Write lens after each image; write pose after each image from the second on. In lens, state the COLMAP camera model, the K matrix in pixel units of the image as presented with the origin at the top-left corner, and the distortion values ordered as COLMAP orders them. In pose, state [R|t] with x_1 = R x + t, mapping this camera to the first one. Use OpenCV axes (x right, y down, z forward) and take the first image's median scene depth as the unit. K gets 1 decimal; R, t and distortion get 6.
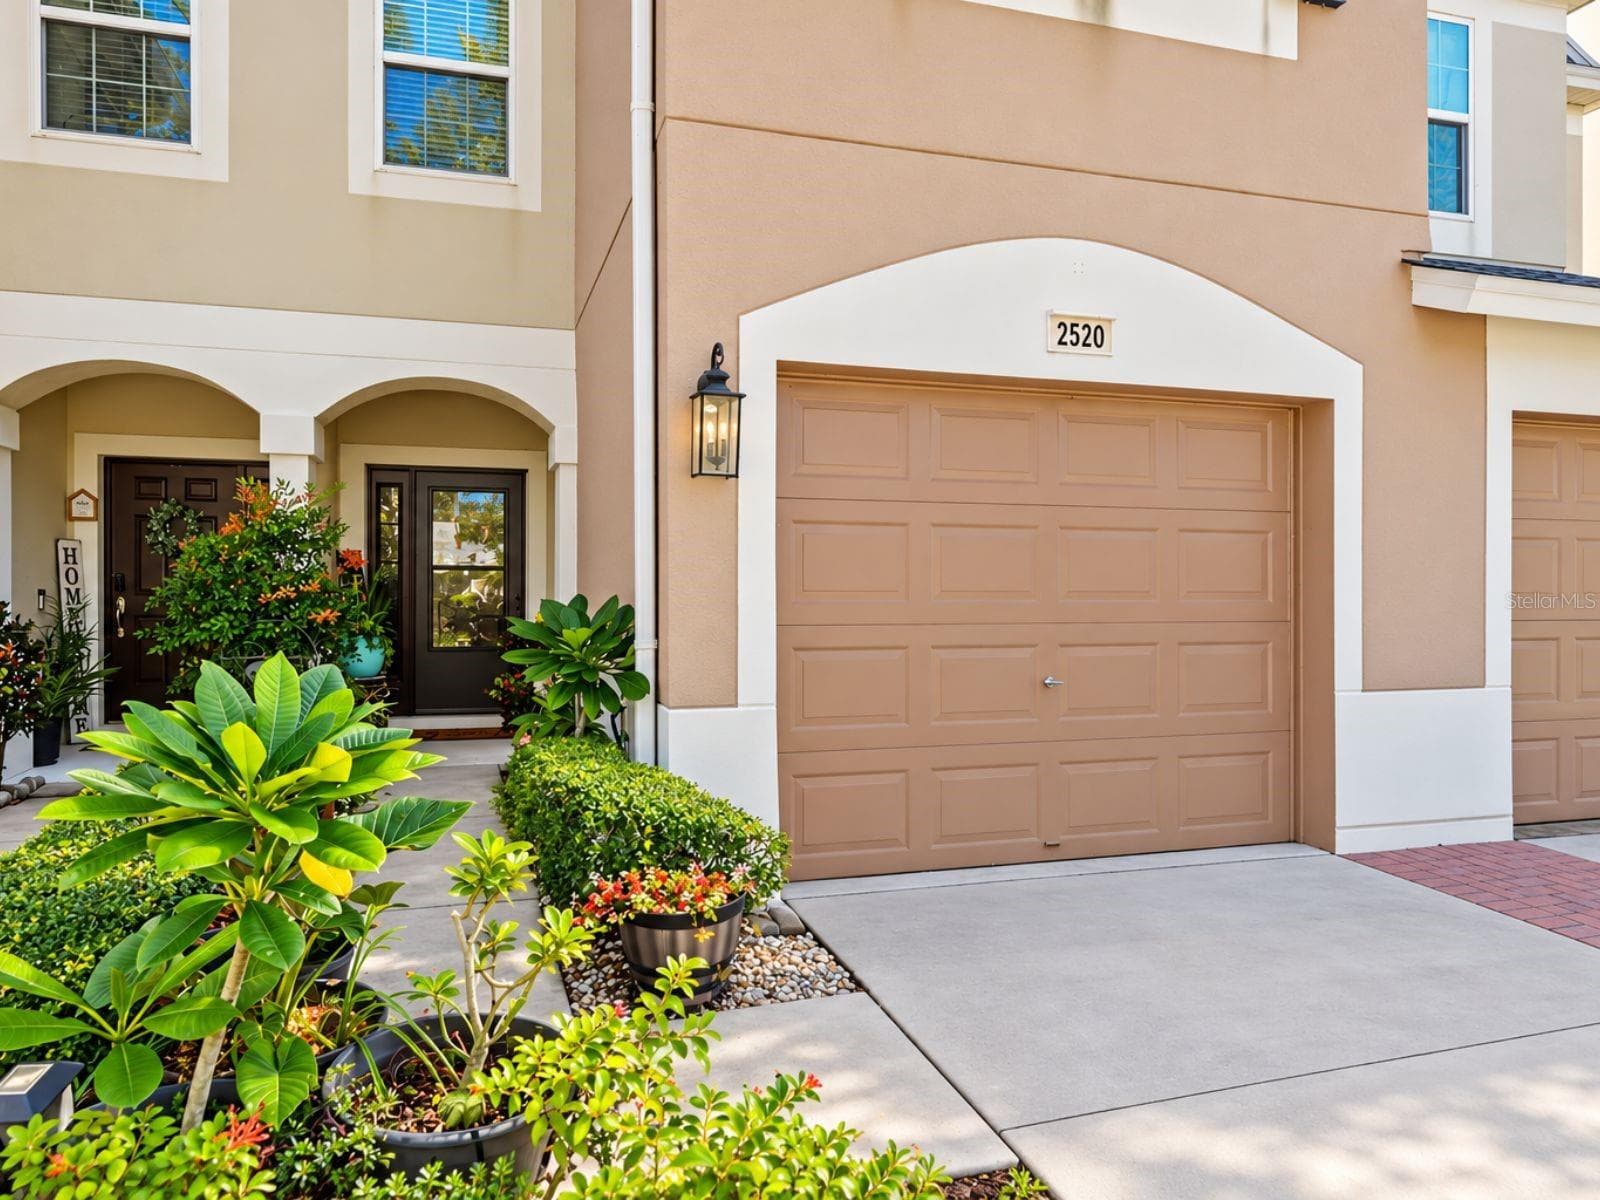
lens RADIAL K [[1153.9, 0, 800.0], [0, 1153.9, 600.0], [0, 0, 1]] dist [-0.001579, -0.000302]
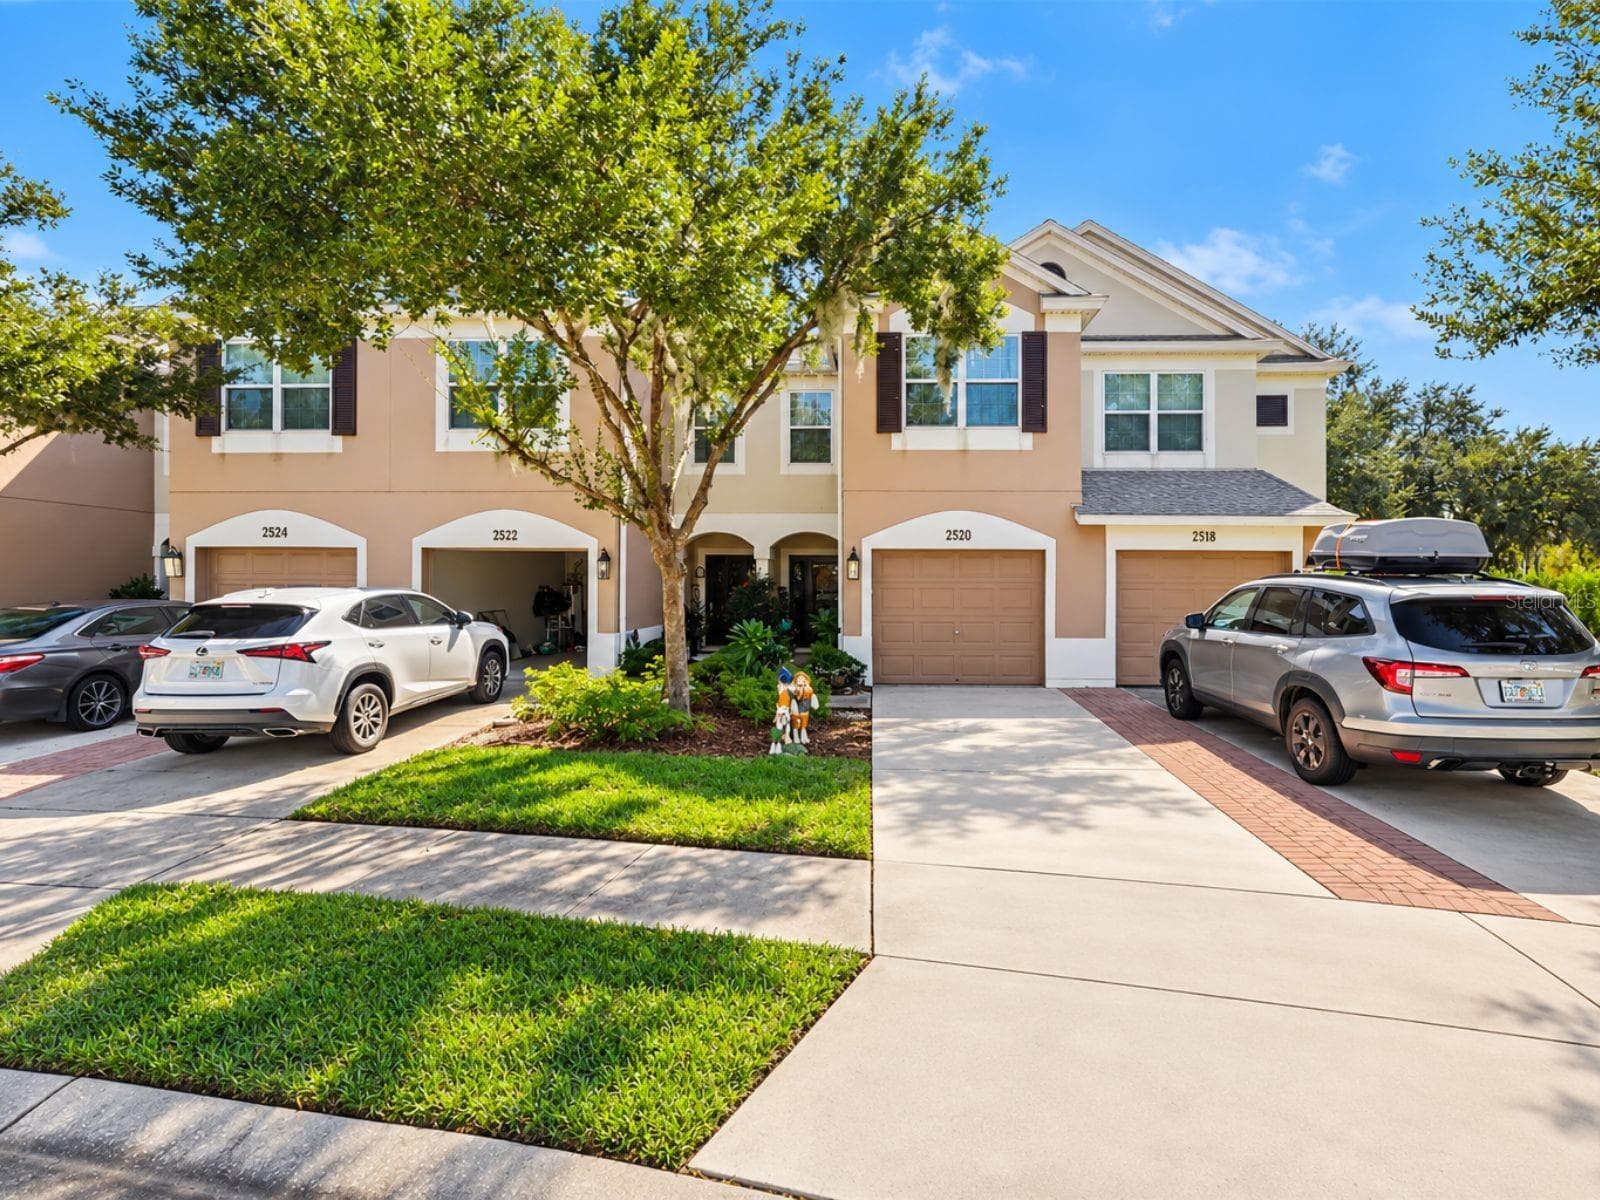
lens RADIAL K [[1153.9, 0, 800.0], [0, 1153.9, 600.0], [0, 0, 1]] dist [-0.001579, -0.000302]
pose [[0.920931, 0.007344, -0.389657, 1.074781], [-0.000365, 0.999838, 0.017984, -0.087643], [0.389726, -0.016420, 0.920785, -2.272833]]
